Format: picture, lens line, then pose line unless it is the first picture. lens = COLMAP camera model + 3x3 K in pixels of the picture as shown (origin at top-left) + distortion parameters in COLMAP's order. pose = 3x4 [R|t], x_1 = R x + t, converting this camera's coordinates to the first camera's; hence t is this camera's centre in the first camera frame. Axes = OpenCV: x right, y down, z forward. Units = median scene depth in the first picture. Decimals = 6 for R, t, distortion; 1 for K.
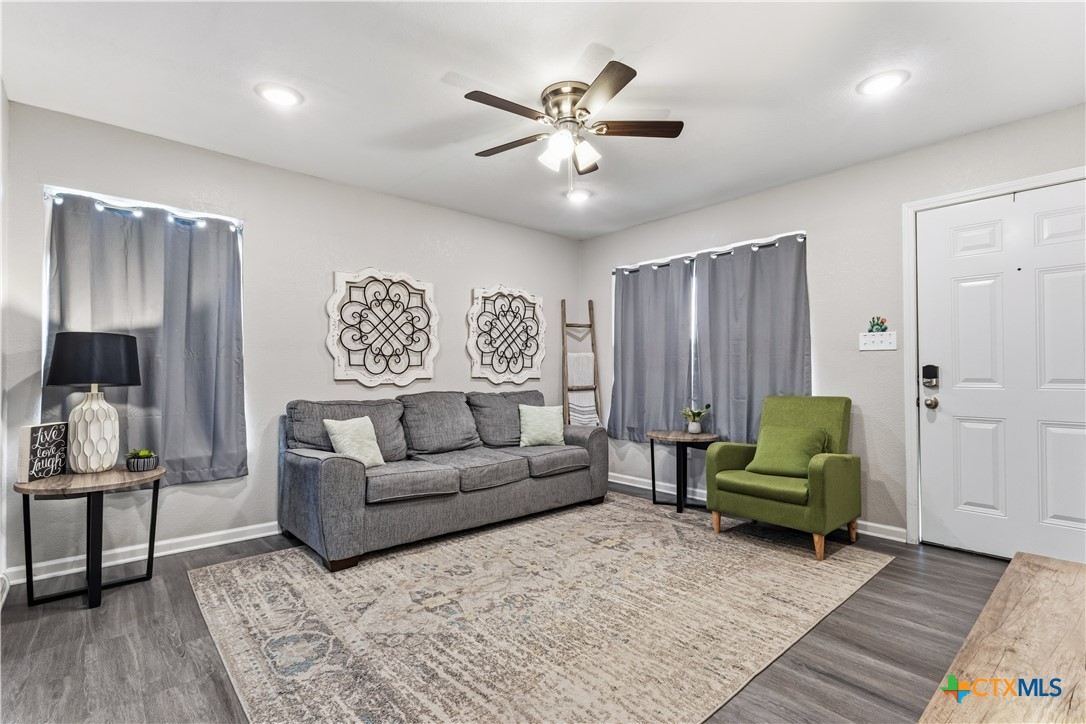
lens RADIAL K [[515.2, 0, 537.0], [0, 515.2, 365.5], [0, 0, 1]] dist [0.001367, 0.000402]
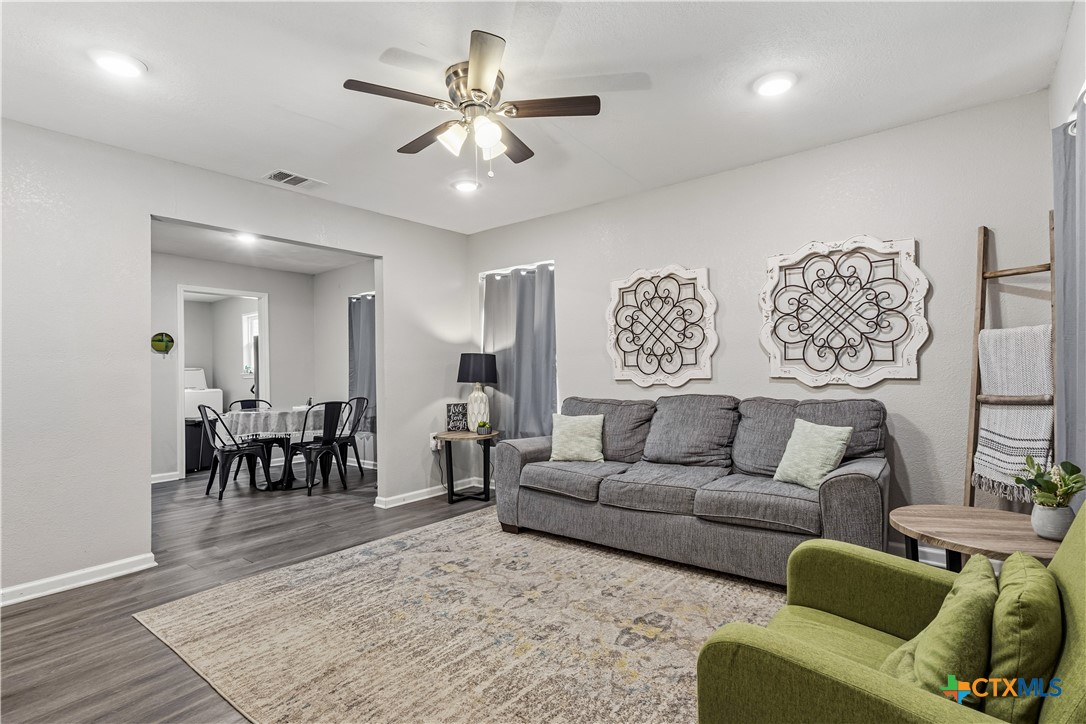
lens RADIAL K [[532.3, 0, 547.0], [0, 532.3, 365.7], [0, 0, 1]] dist [-0.000392, 0.000362]
pose [[0.173593, -0.014092, -0.984717, 0.728992], [0.031327, 0.999471, -0.008781, 0.002812], [0.984319, -0.029324, 0.173942, 0.692774]]
